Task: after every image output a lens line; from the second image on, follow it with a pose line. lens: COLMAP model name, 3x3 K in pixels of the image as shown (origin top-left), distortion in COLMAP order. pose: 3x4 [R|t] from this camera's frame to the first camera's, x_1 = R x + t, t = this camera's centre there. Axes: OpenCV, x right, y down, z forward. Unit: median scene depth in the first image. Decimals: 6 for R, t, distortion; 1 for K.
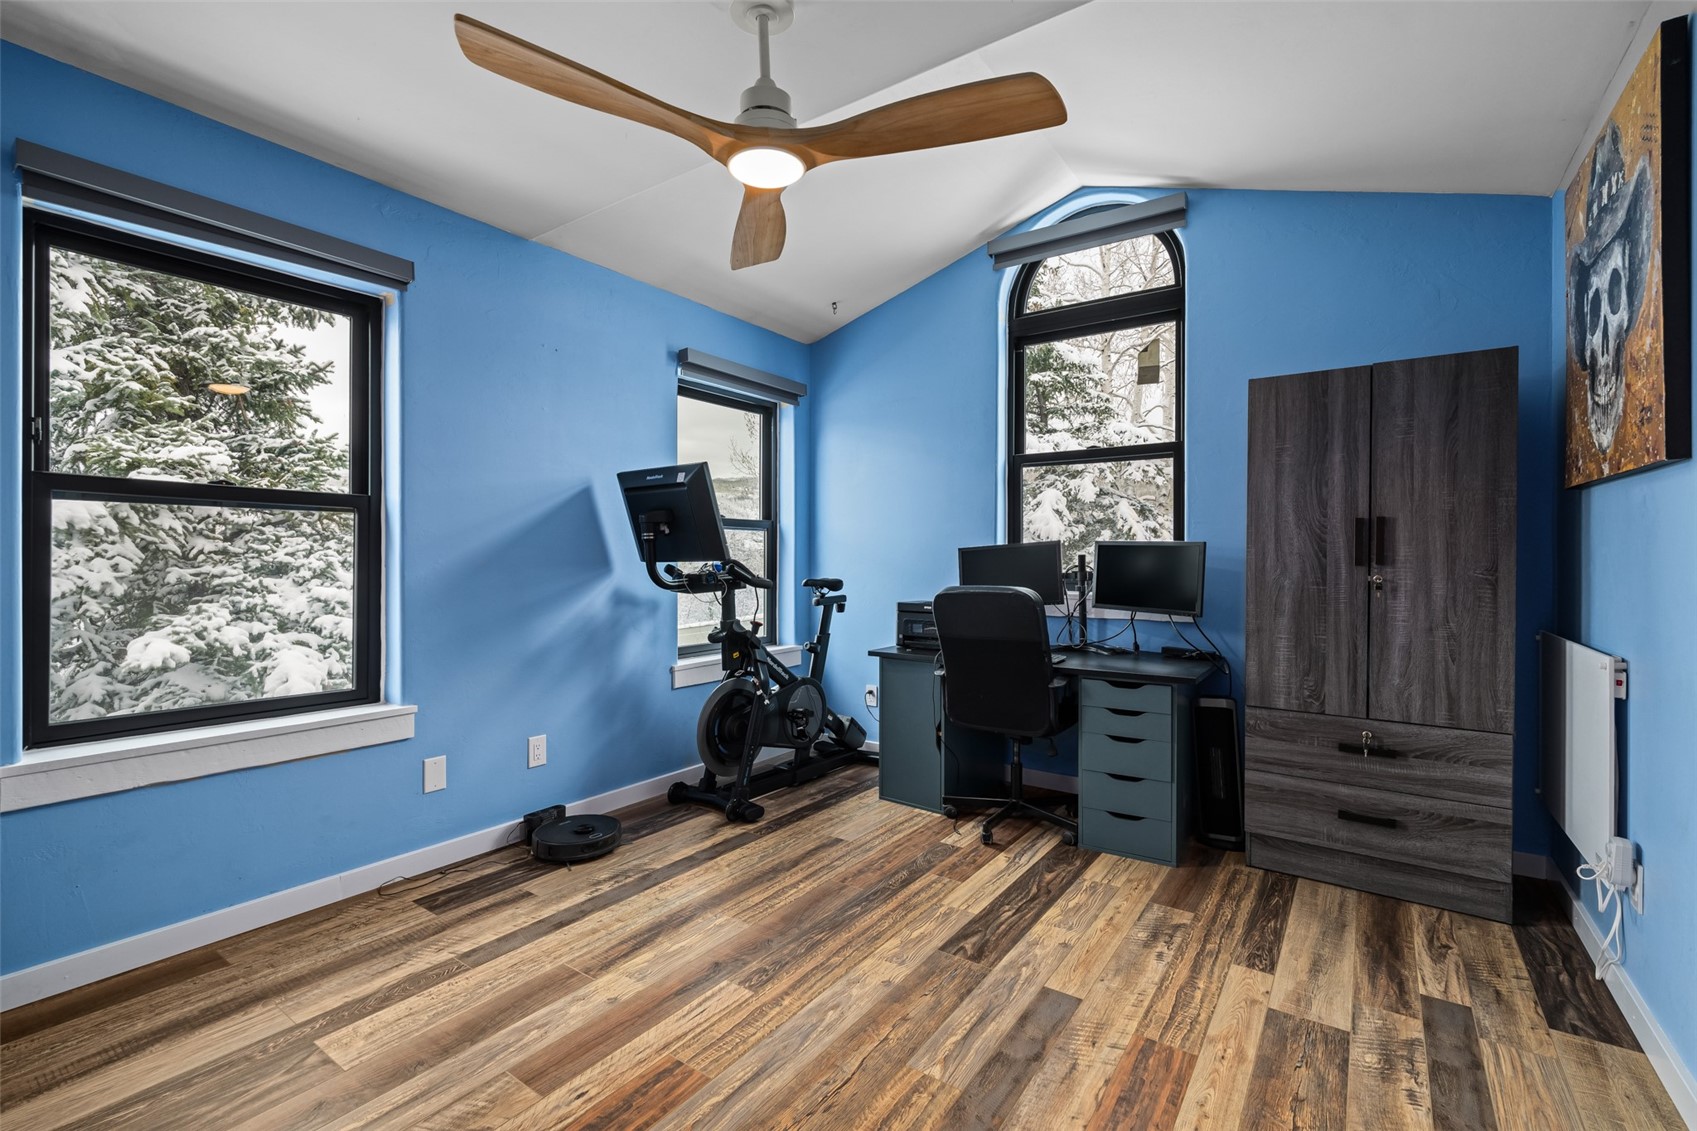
lens RADIAL K [[755.1, 0, 847.7], [0, 755.1, 569.2], [0, 0, 1]] dist [-0.002699, -0.001284]
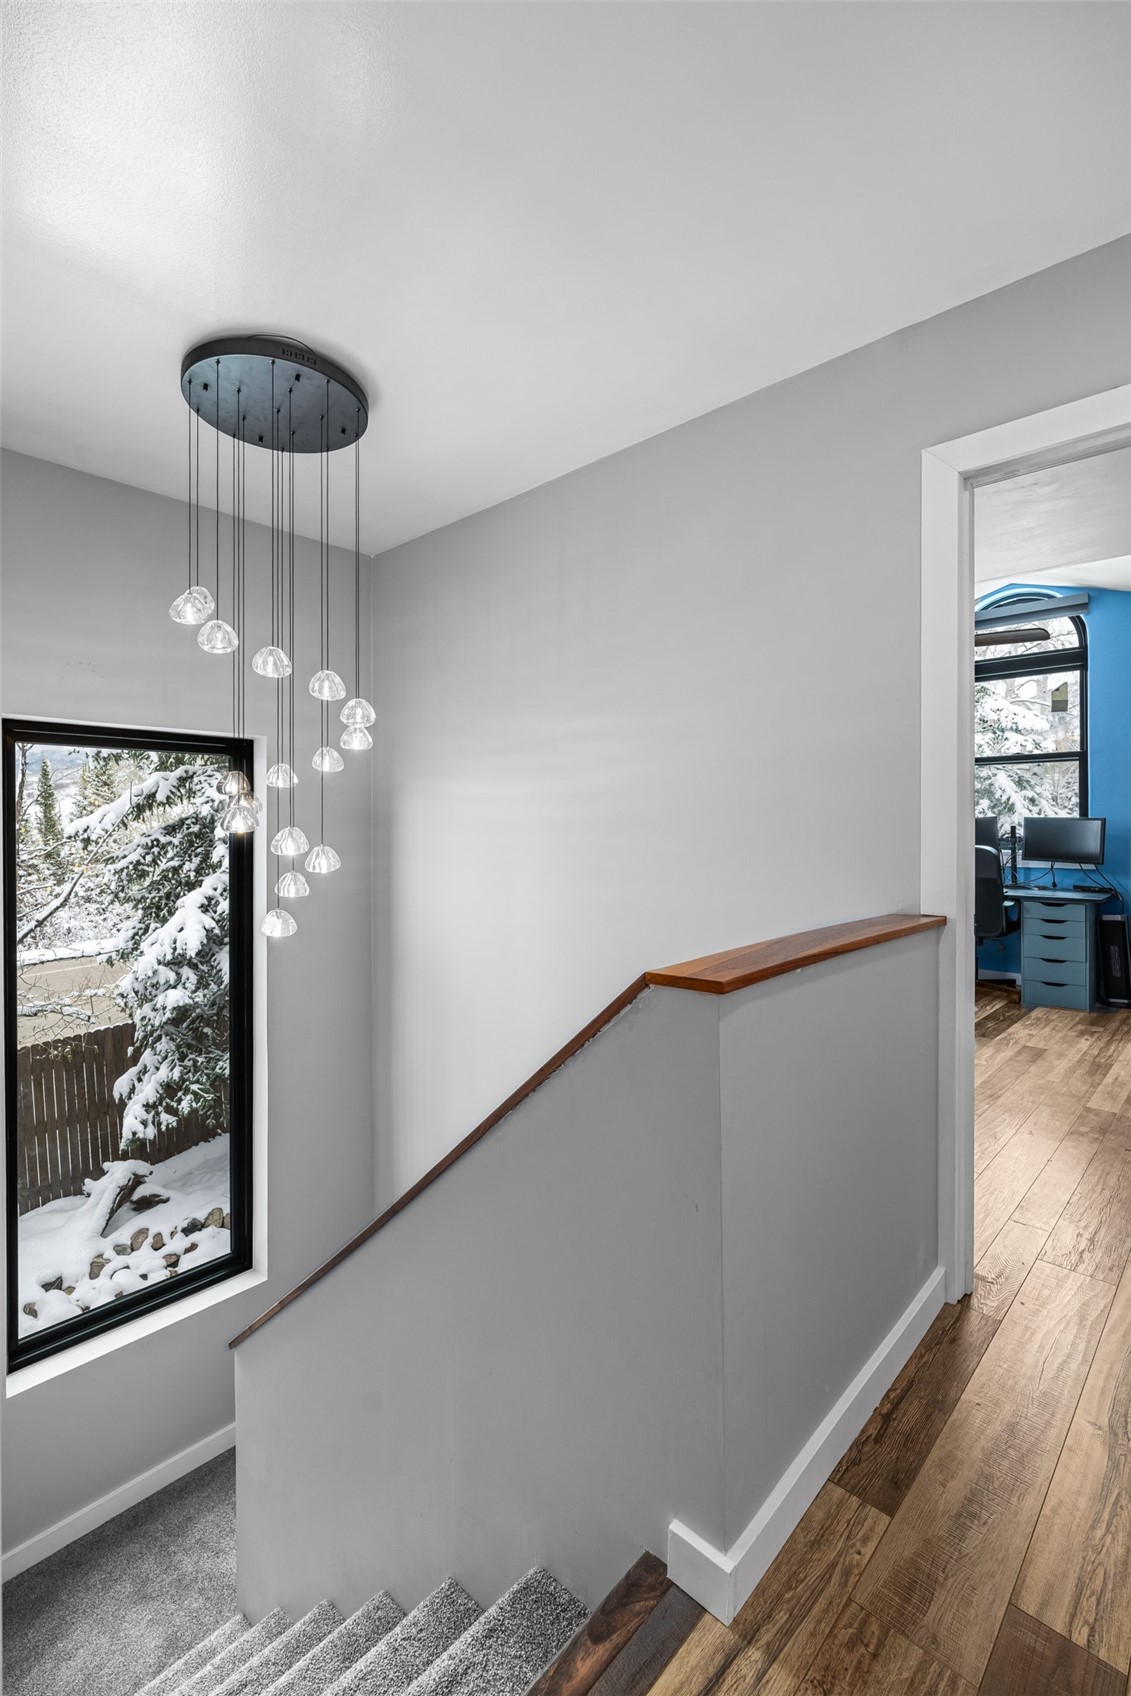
lens RADIAL K [[754.7, 0, 528.9], [0, 754.7, 841.5], [0, 0, 1]] dist [-0.002699, -0.001284]
pose [[0.983614, -0.008203, -0.180103, -0.392731], [0.008960, 0.999954, 0.003387, -0.001915], [0.180067, -0.004946, 0.983642, -0.703838]]
